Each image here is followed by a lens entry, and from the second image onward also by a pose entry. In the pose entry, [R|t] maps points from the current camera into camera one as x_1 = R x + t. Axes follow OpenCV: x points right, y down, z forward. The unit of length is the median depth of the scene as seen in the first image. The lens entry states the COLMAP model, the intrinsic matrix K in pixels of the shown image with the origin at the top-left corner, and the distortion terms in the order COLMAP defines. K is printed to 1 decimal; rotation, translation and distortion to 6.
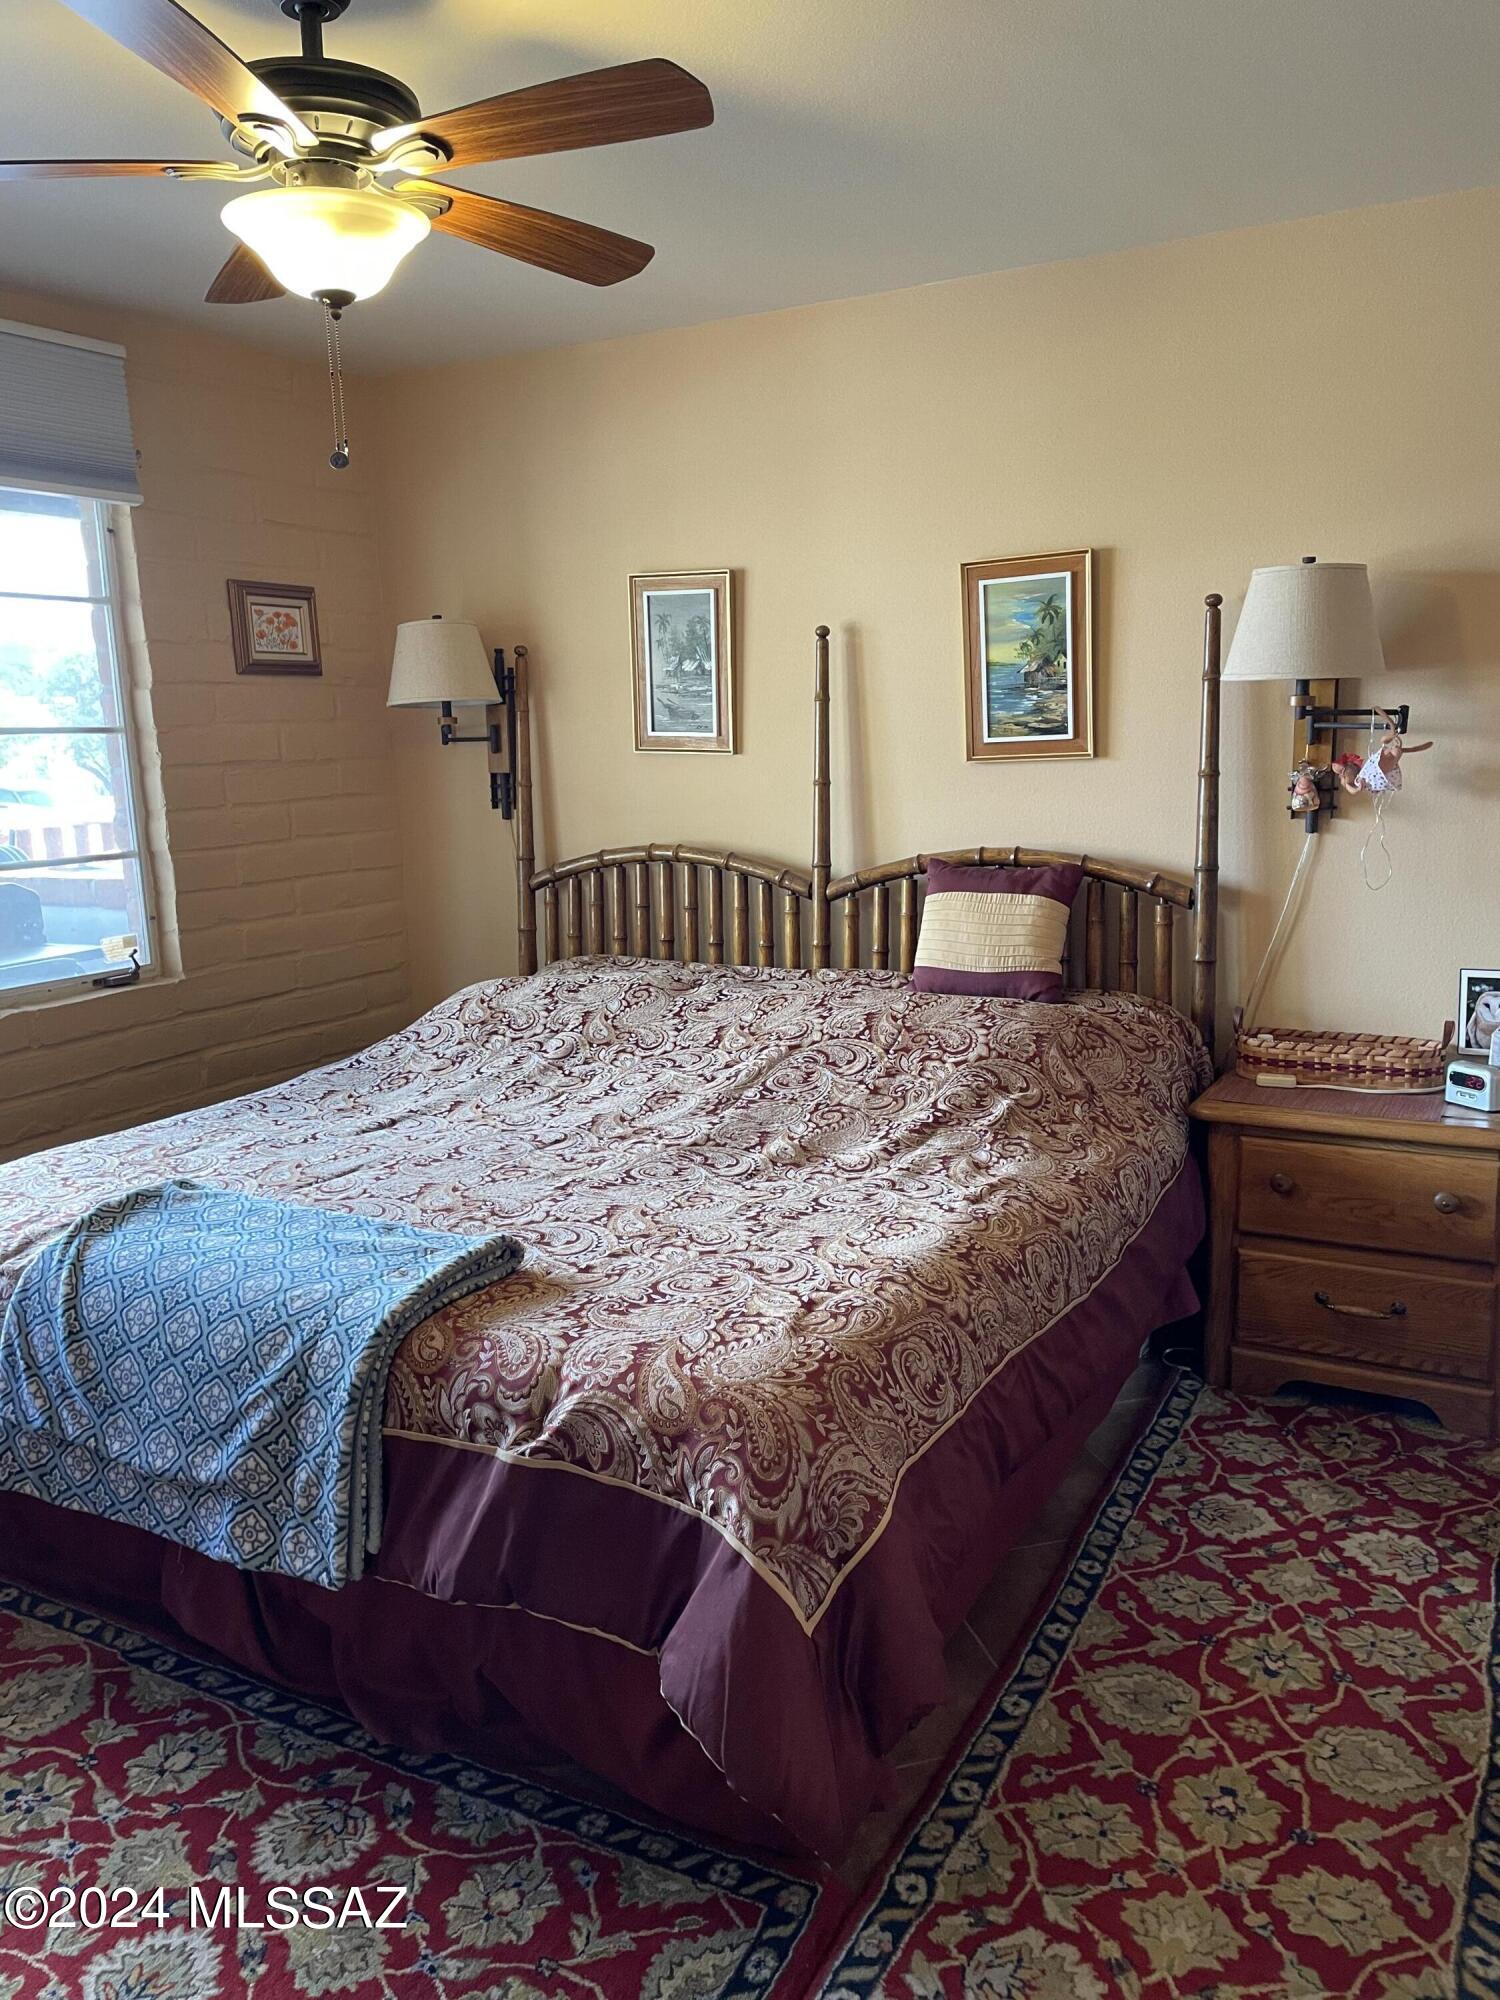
lens RADIAL K [[1501.4, 0, 753.6], [0, 1501.4, 1000.3], [0, 0, 1]] dist [0.105570, -0.134493]
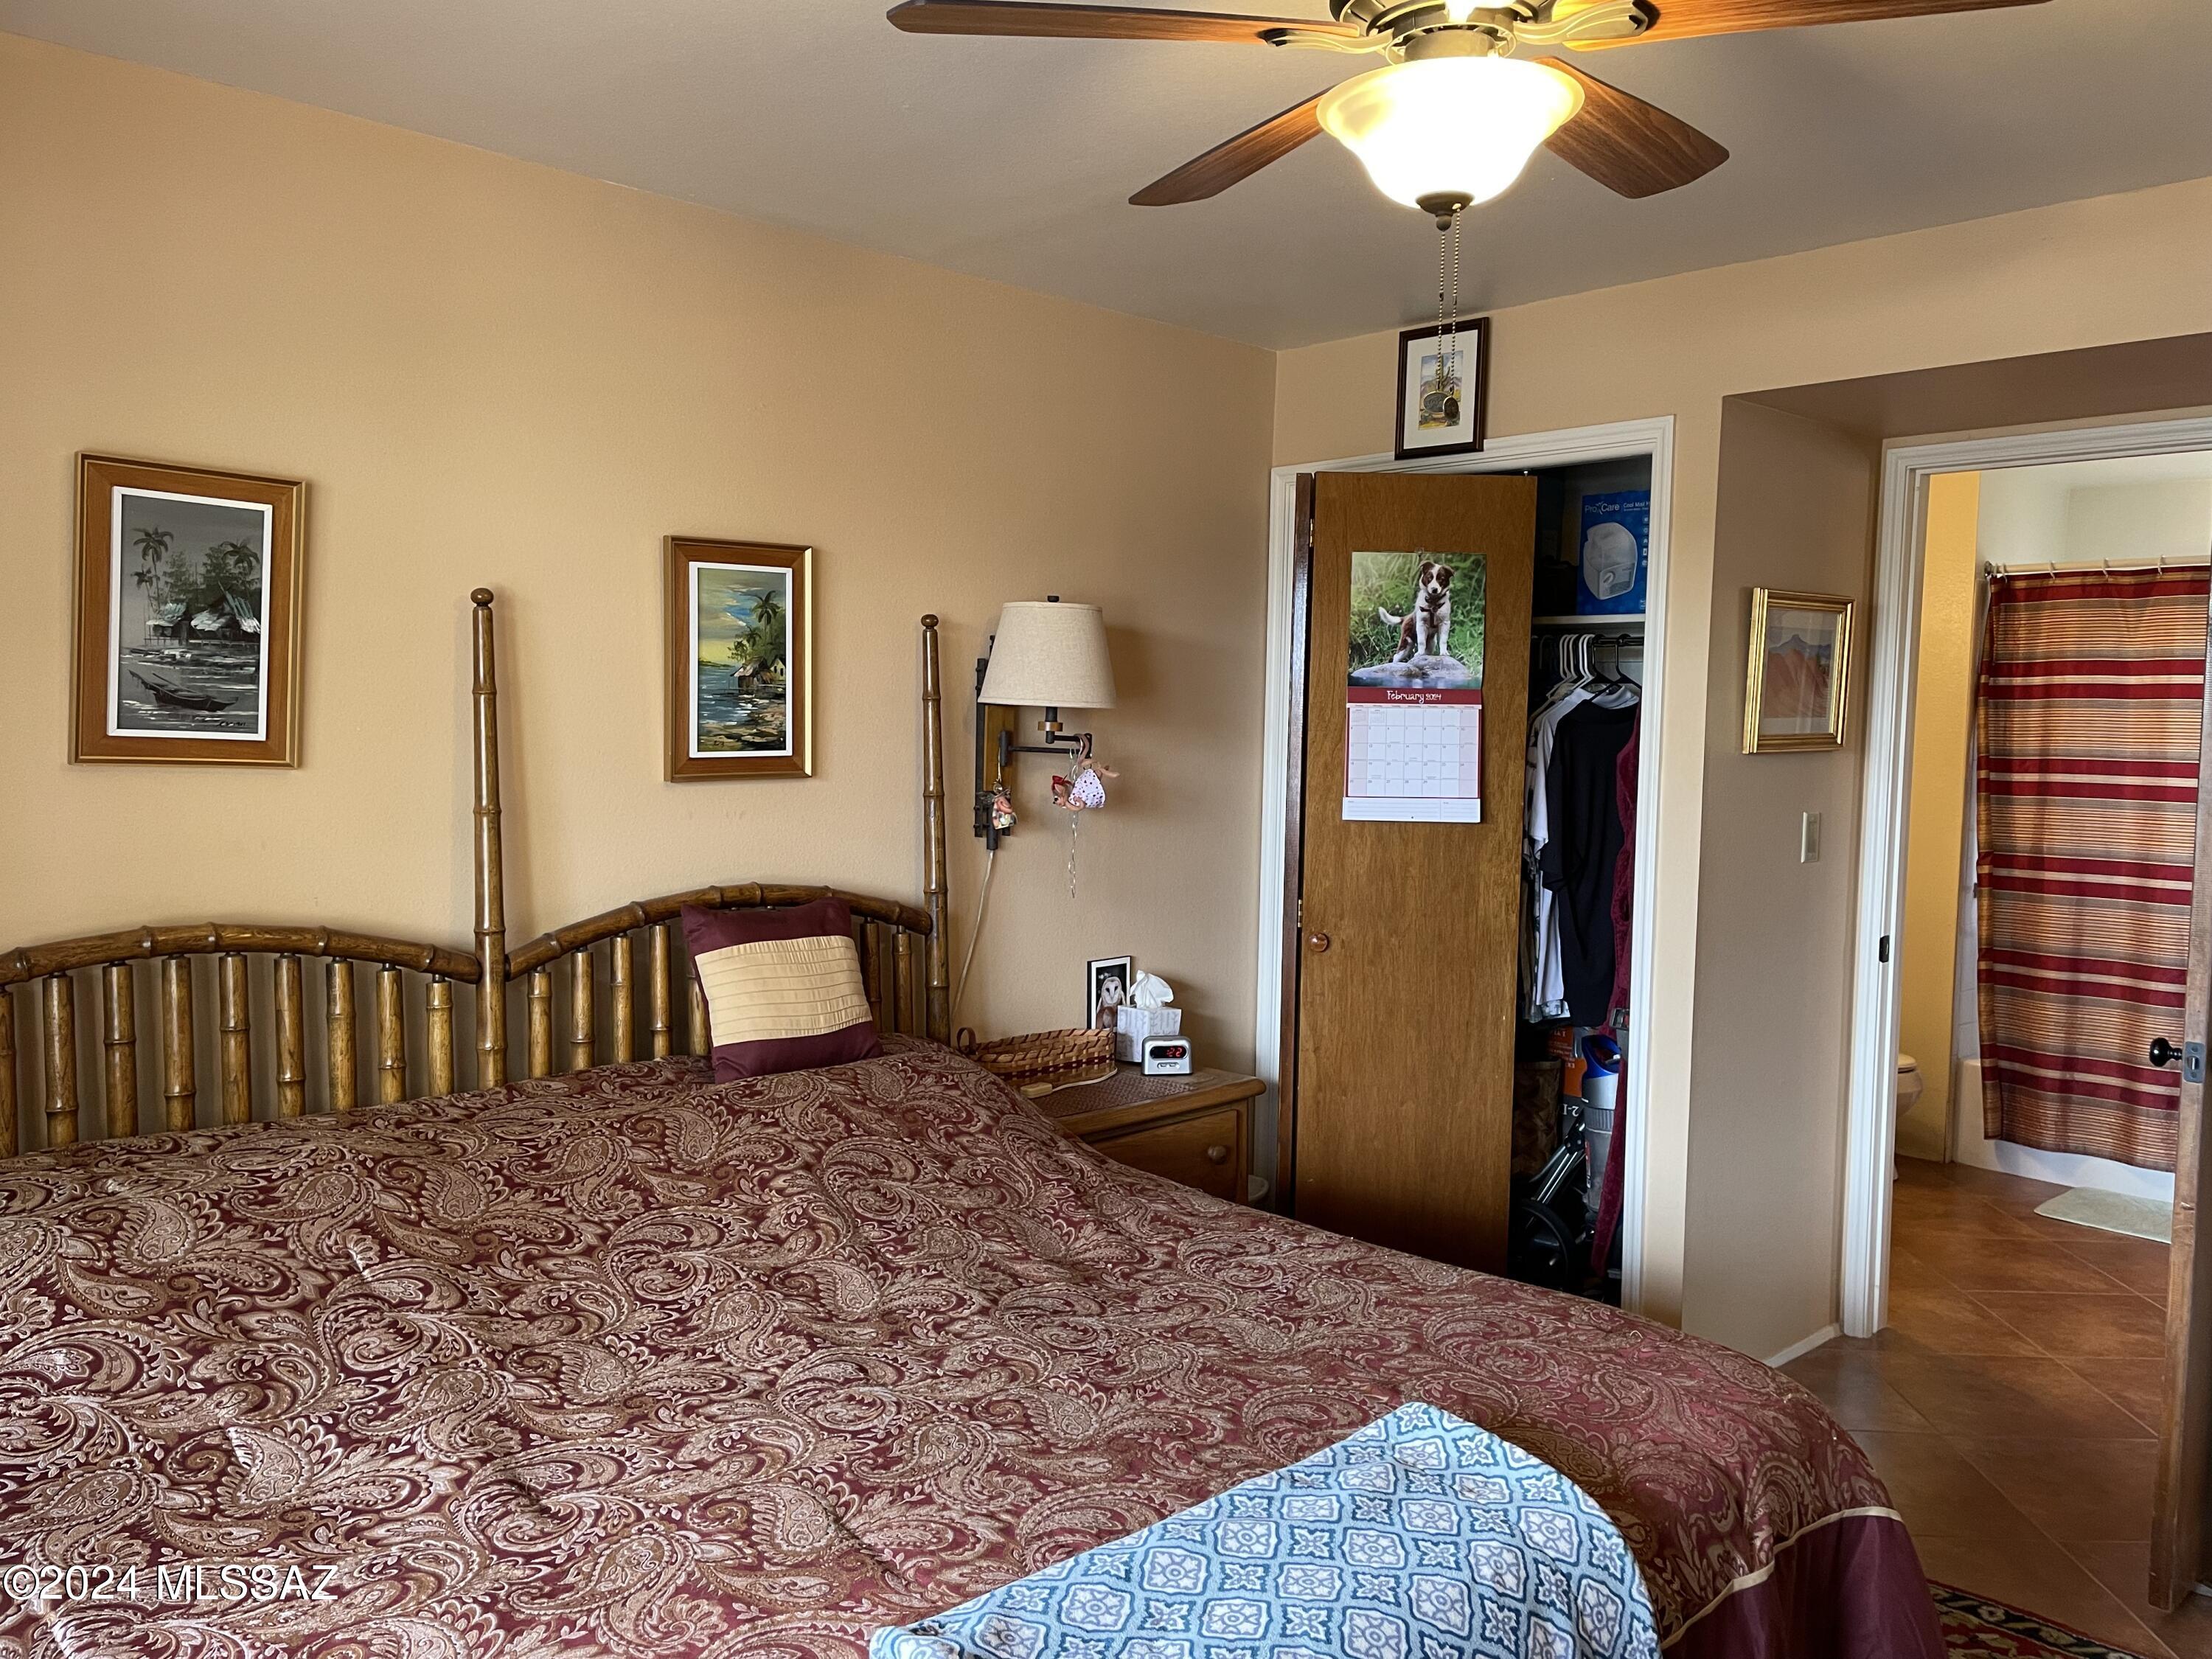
lens RADIAL K [[1660.6, 0, 1120.8], [0, 1660.6, 846.5], [0, 0, 1]] dist [0.105570, -0.134493]
pose [[0.299453, -0.045385, 0.953031, -0.642323], [0.144654, 0.989481, 0.001669, -0.094531], [-0.943082, 0.137360, 0.302869, 0.533283]]
